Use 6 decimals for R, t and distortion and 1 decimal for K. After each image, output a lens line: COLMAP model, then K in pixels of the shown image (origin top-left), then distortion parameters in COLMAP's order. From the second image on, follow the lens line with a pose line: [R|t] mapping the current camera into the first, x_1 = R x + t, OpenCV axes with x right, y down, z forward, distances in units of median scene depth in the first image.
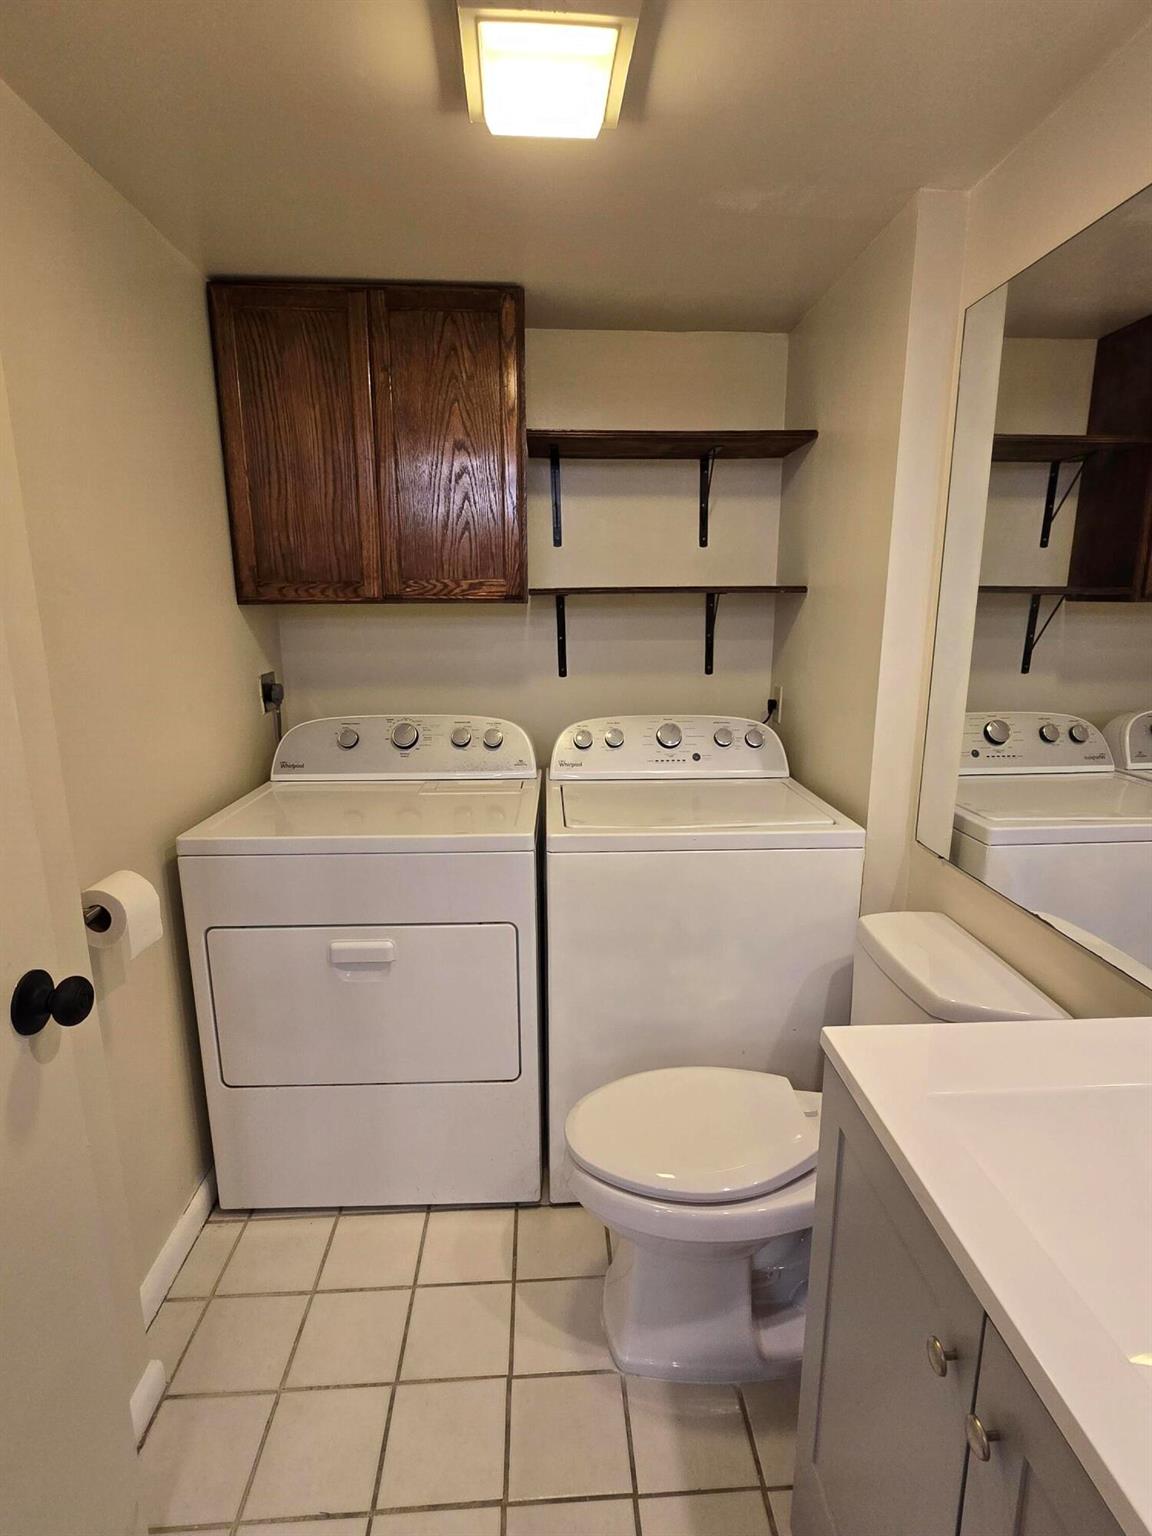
lens RADIAL K [[776.7, 0, 579.7], [0, 776.7, 769.5], [0, 0, 1]] dist [0.001839, 0.001941]
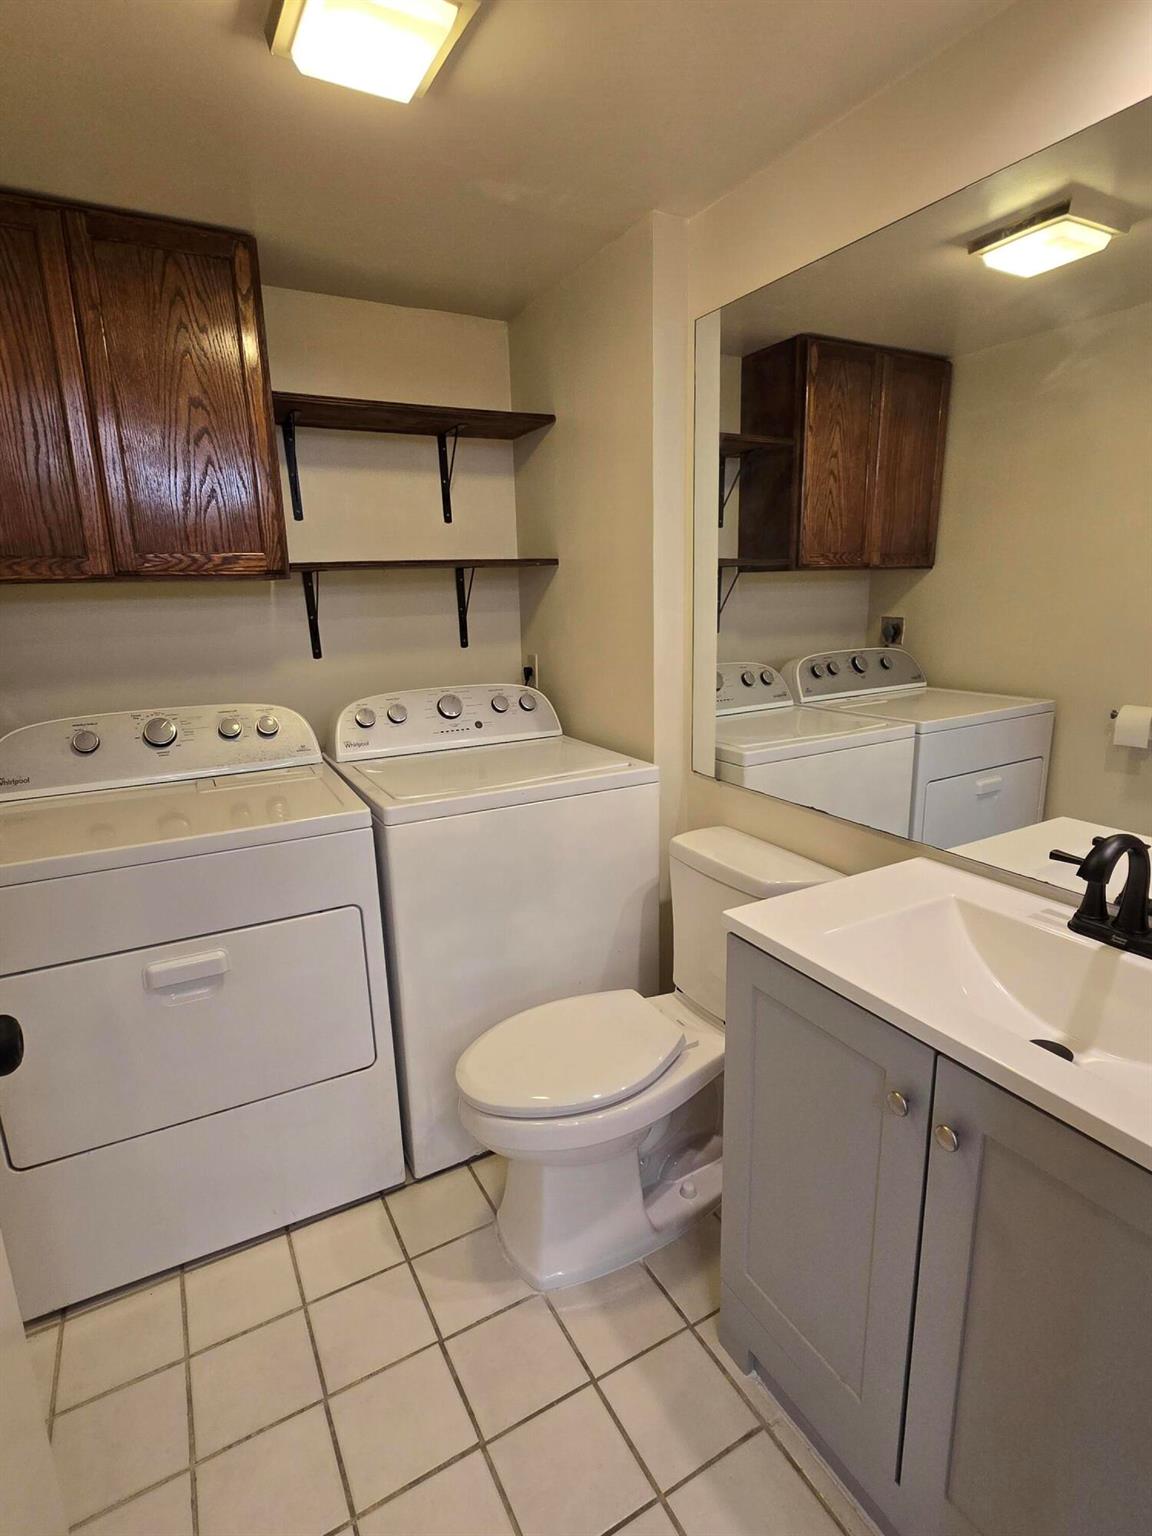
lens RADIAL K [[776.7, 0, 583.6], [0, 776.7, 766.3], [0, 0, 1]] dist [0.001839, 0.001941]
pose [[0.900905, -0.118885, 0.417418, -0.184324], [0.114982, 0.992765, 0.034588, 0.022277], [-0.418510, 0.016835, 0.908056, -0.000558]]
